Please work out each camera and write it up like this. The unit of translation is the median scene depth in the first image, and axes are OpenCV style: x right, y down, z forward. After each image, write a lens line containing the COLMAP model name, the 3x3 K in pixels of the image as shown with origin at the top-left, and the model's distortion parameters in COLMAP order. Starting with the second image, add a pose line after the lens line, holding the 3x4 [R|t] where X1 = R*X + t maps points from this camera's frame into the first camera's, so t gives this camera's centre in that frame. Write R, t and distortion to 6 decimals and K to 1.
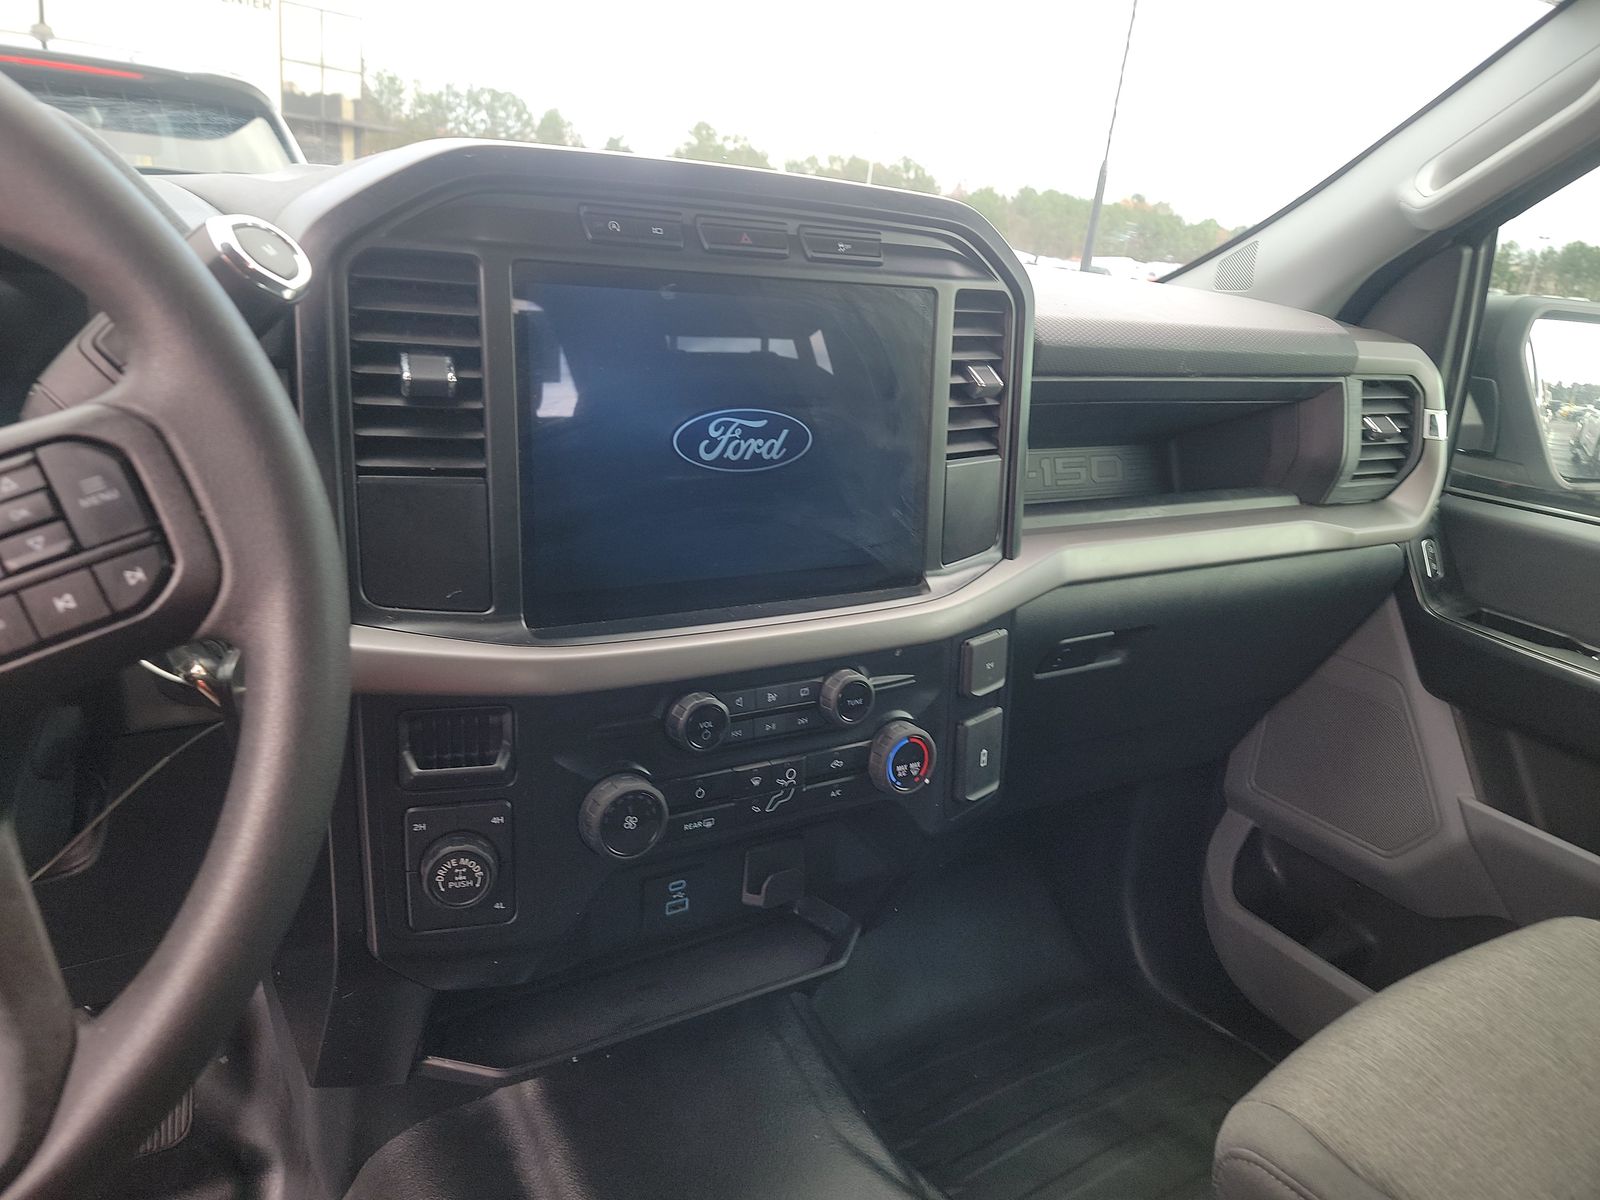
lens RADIAL K [[1150.1, 0, 786.3], [0, 1150.1, 602.6], [0, 0, 1]] dist [0.038454, -0.036312]
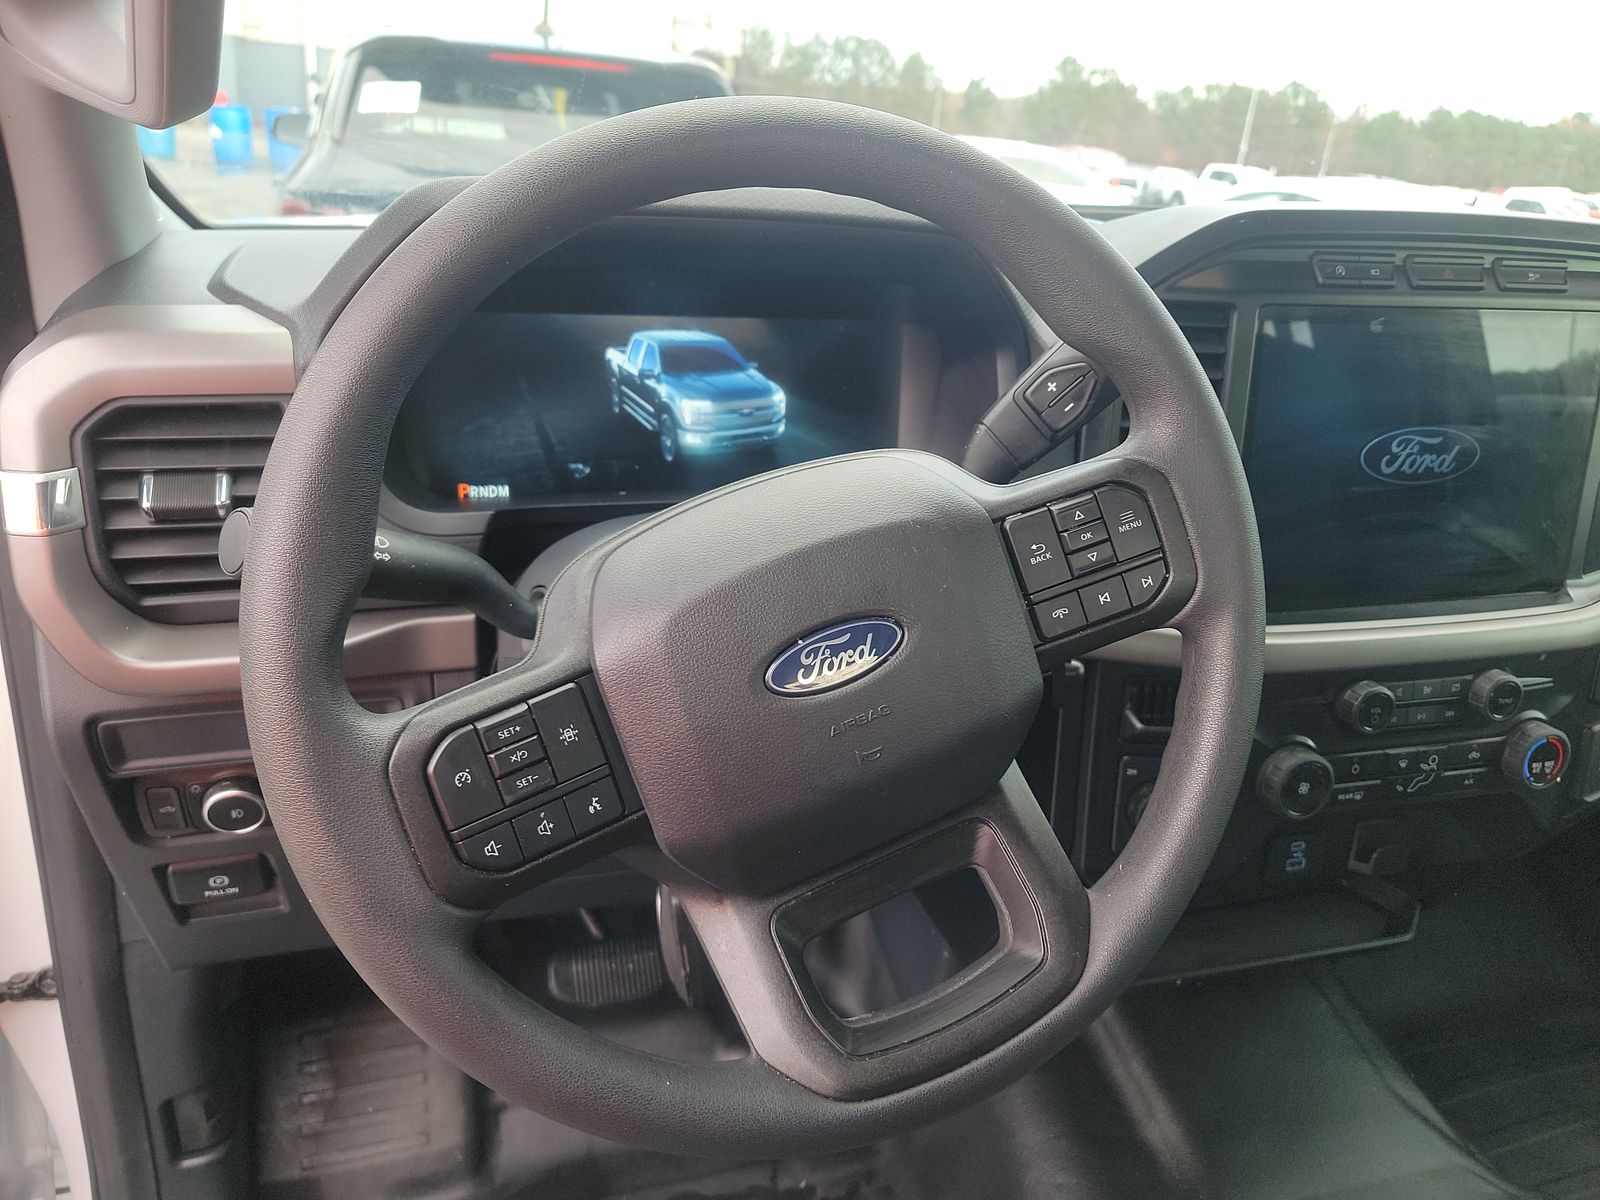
lens RADIAL K [[1150.1, 0, 794.4], [0, 1150.1, 598.1], [0, 0, 1]] dist [0.038454, -0.036312]
pose [[0.960180, 0.069277, -0.270657, -0.296557], [-0.058533, 0.997151, 0.047580, -0.022503], [0.273182, -0.029843, 0.961499, -0.229707]]
